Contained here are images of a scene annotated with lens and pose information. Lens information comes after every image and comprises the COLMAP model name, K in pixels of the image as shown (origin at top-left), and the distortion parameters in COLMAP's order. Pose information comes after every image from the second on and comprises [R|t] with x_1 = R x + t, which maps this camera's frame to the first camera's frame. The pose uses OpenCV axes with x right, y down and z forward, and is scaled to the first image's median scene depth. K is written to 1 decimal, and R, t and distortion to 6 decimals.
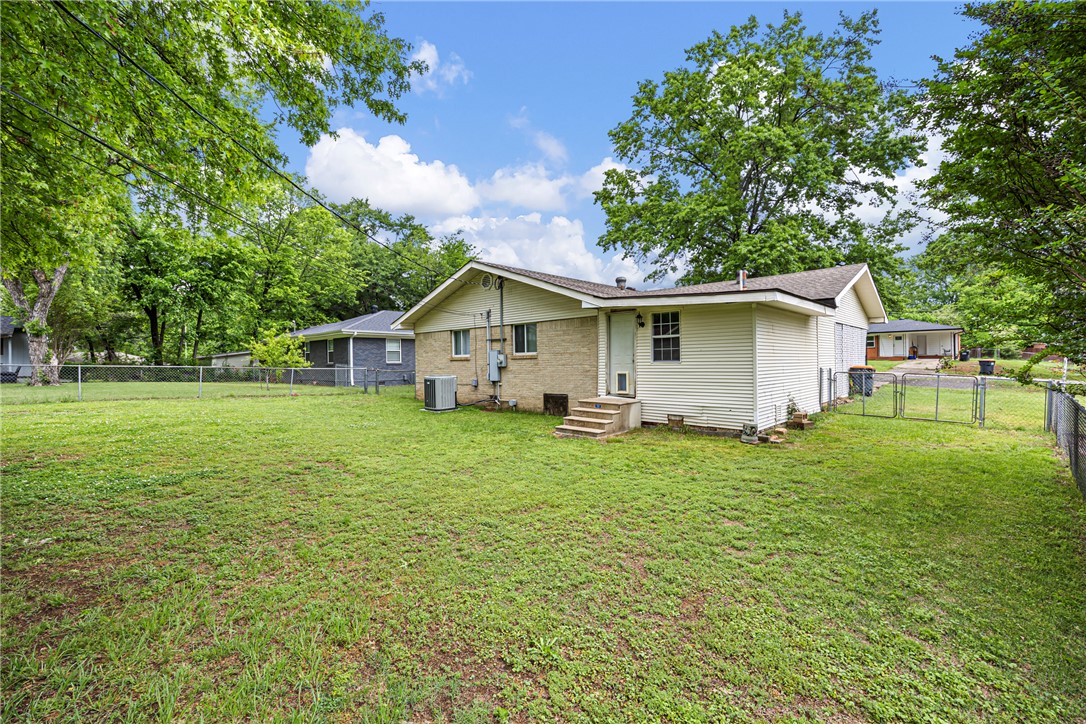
lens RADIAL K [[498.6, 0, 543.0], [0, 498.6, 362.0], [0, 0, 1]] dist [-0.018696, -0.000039]
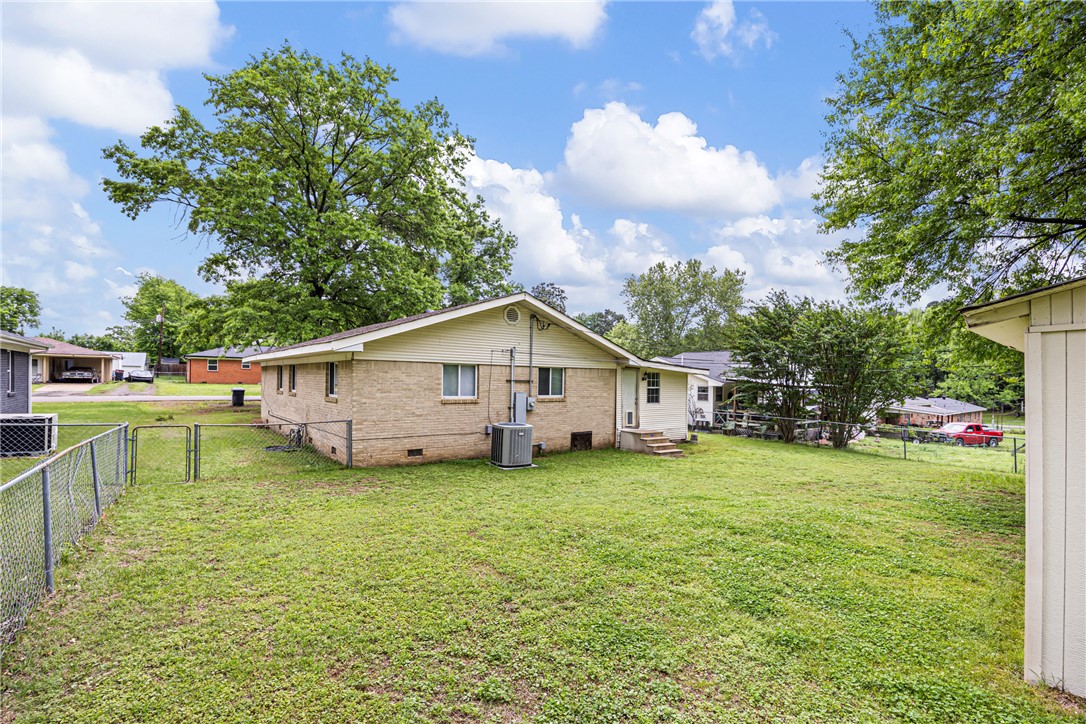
lens RADIAL K [[508.3, 0, 579.2], [0, 508.3, 385.6], [0, 0, 1]] dist [-0.001306, -0.000192]
pose [[0.078264, 0.006506, 0.996911, -1.076574], [-0.019261, 0.999802, -0.005013, -0.034756], [-0.996747, -0.018809, 0.078374, 0.855414]]
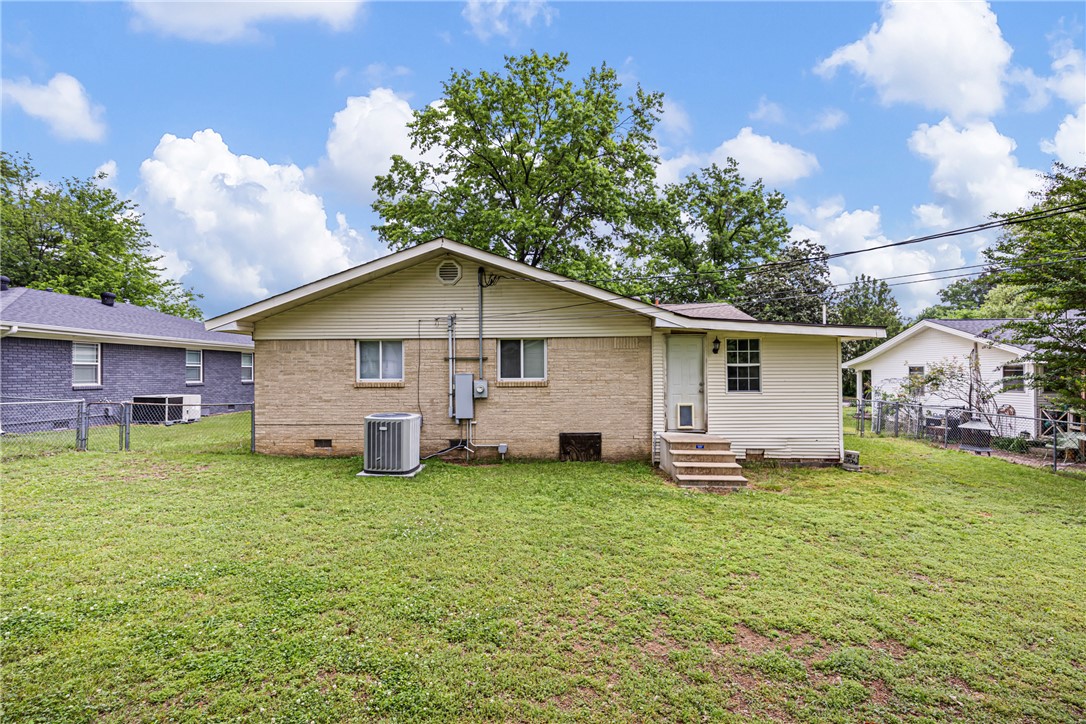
lens RADIAL K [[498.6, 0, 543.0], [0, 498.6, 362.0], [0, 0, 1]] dist [-0.018696, -0.000039]
pose [[0.736797, 0.024940, 0.675654, -0.504494], [-0.006121, 0.999525, -0.030220, -0.020368], [-0.676087, 0.018131, 0.736599, 0.439744]]
